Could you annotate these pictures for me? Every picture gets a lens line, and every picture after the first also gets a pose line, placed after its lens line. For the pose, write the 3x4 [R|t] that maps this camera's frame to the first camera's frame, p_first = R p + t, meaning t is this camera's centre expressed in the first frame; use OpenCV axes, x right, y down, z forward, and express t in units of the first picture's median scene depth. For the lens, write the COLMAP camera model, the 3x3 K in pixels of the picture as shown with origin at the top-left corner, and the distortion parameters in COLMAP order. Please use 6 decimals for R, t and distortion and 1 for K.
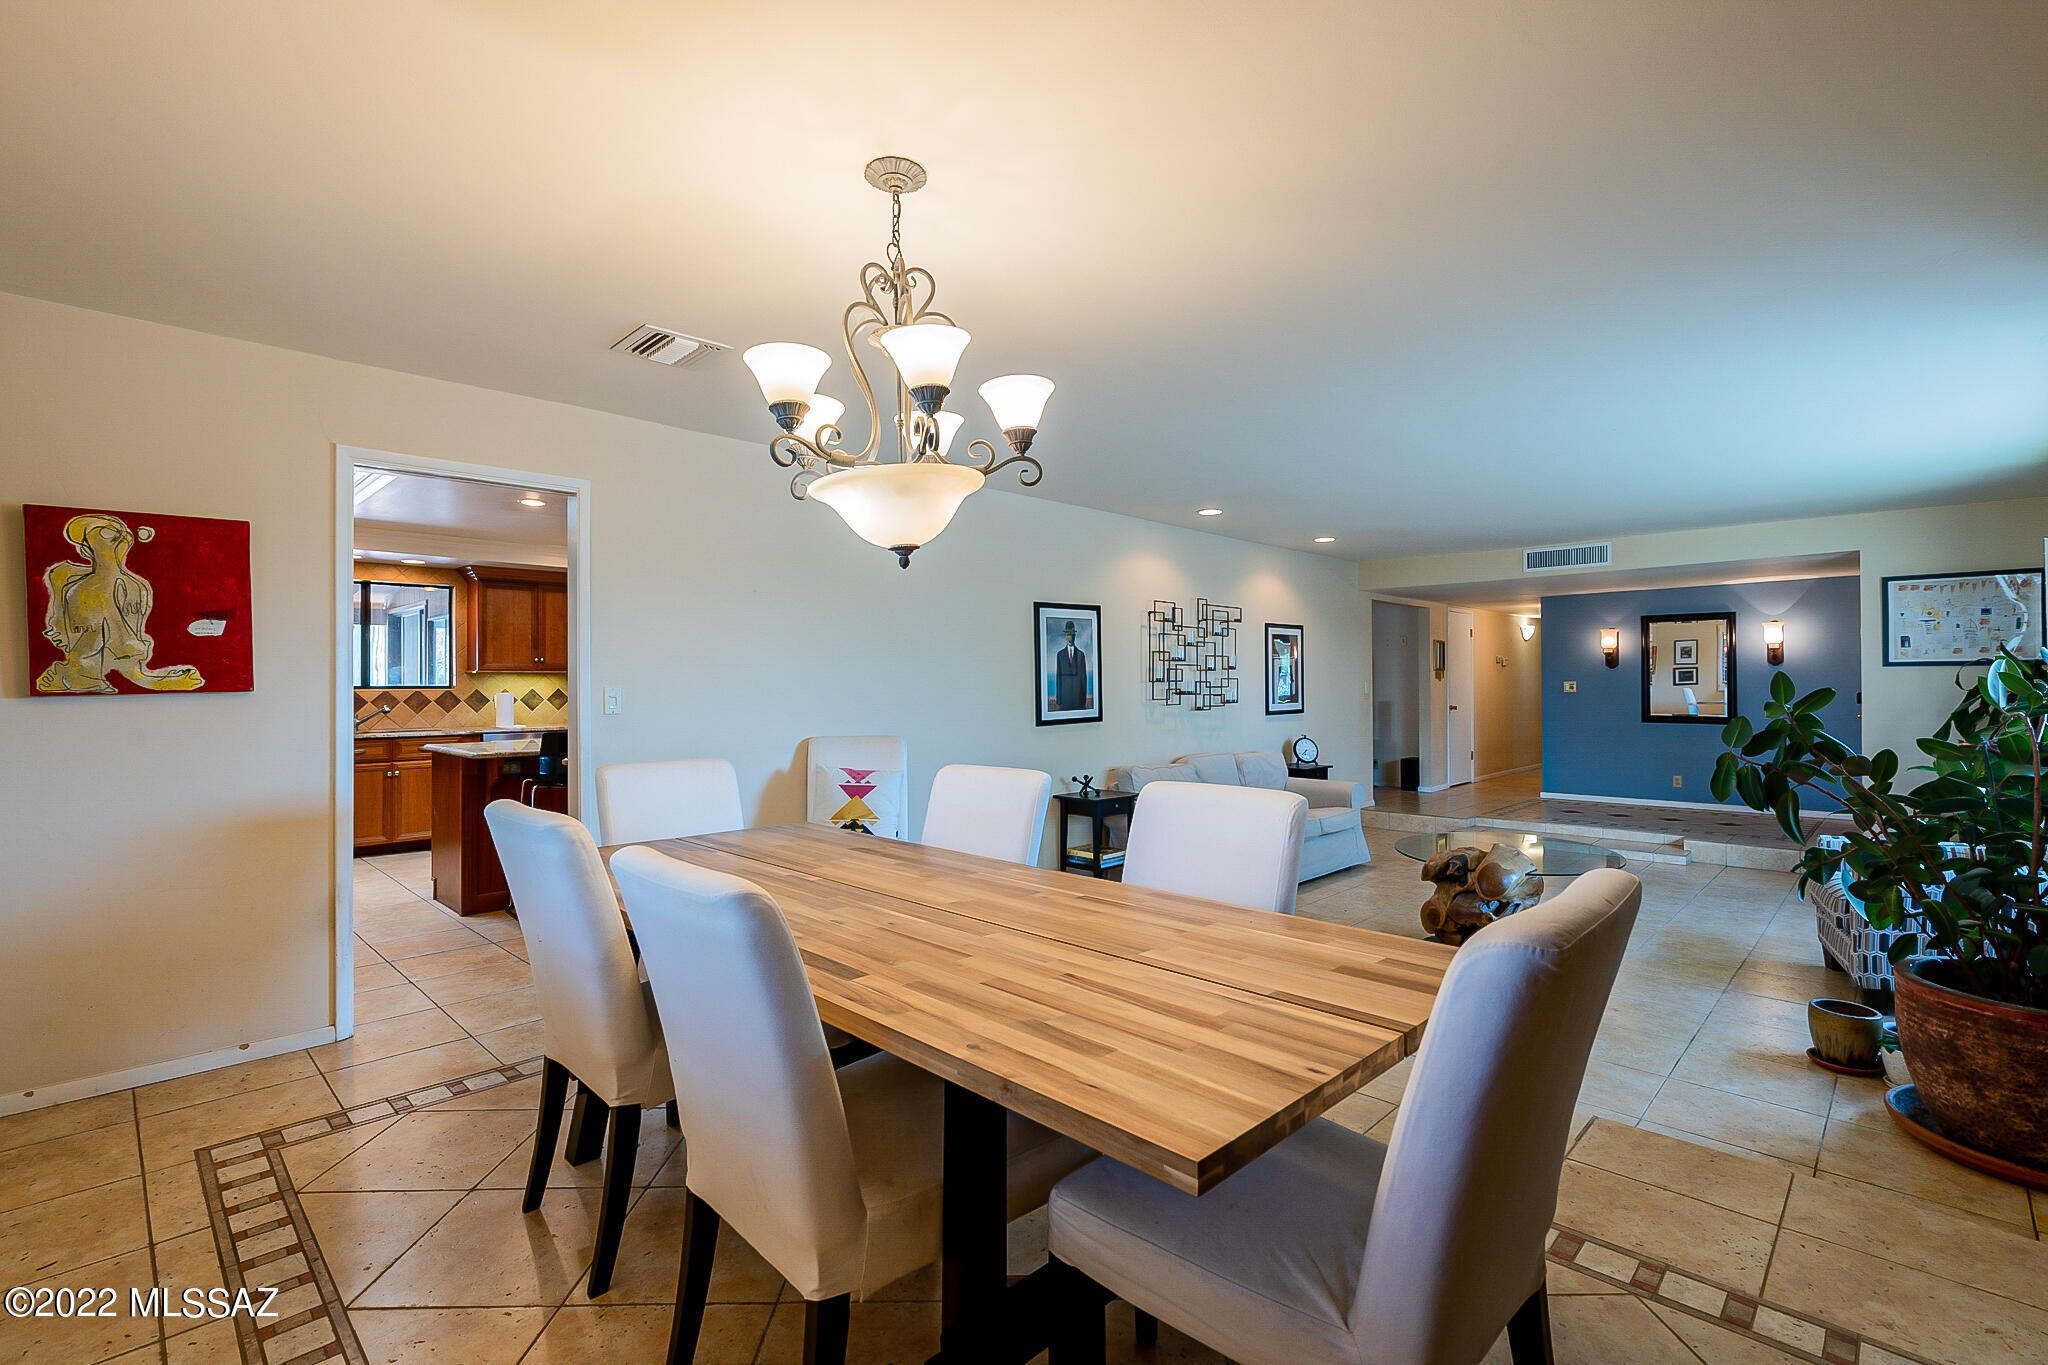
lens RADIAL K [[927.8, 0, 1016.2], [0, 927.8, 689.3], [0, 0, 1]] dist [-0.003646, -0.000082]
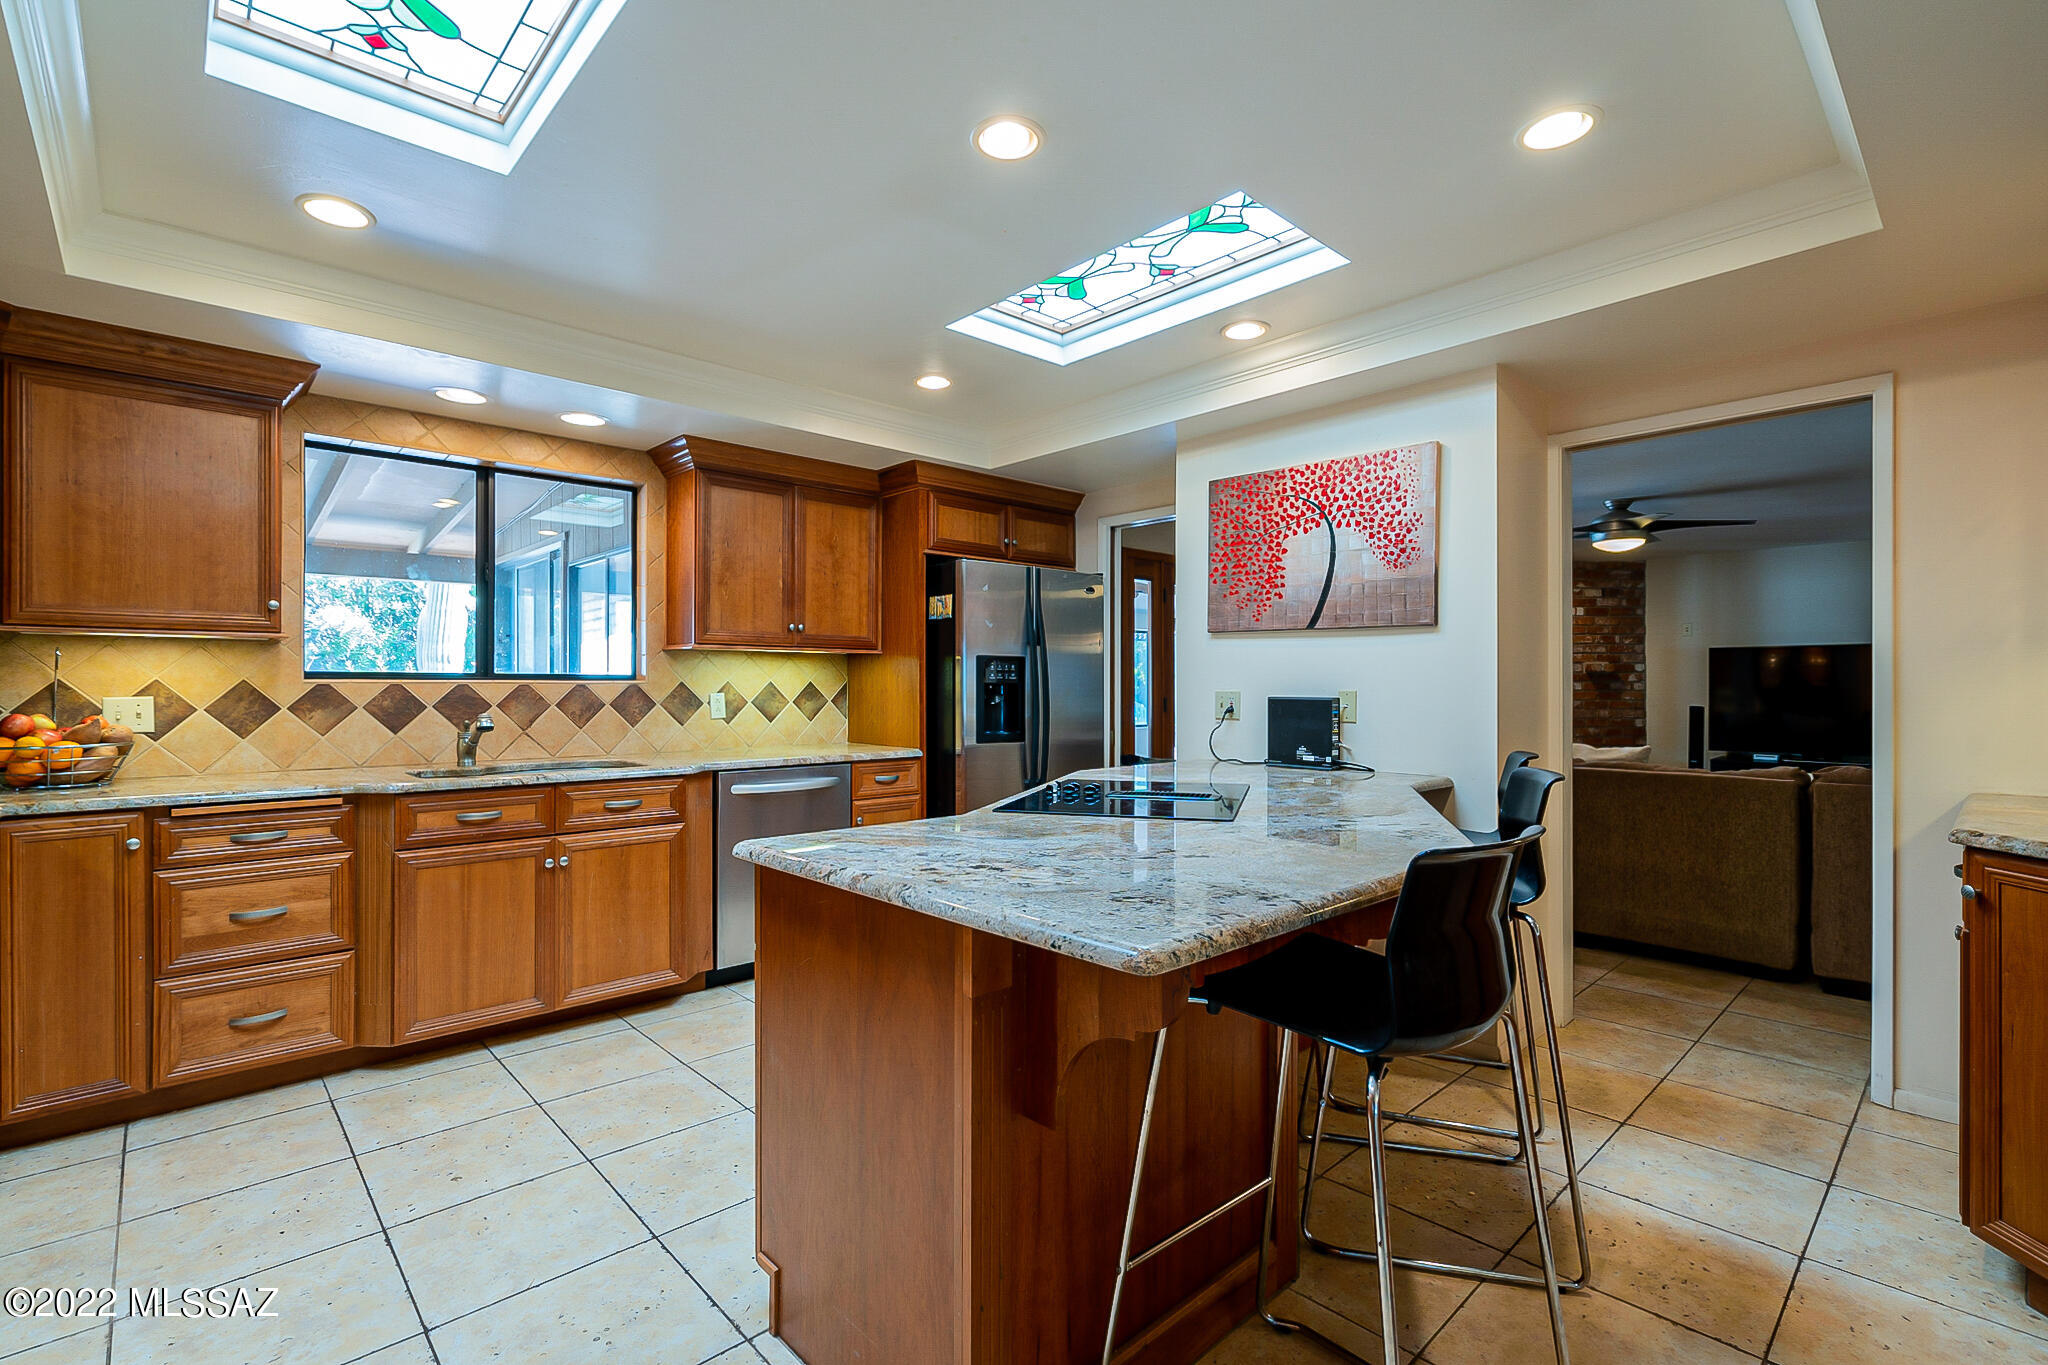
lens RADIAL K [[927.8, 0, 1014.5], [0, 927.8, 691.6], [0, 0, 1]] dist [-0.003646, -0.000082]
pose [[0.999257, 0.003630, -0.038369, -0.381345], [-0.003634, 0.999993, -0.000016, 0.005023], [0.038368, 0.000155, 0.999264, 0.489225]]
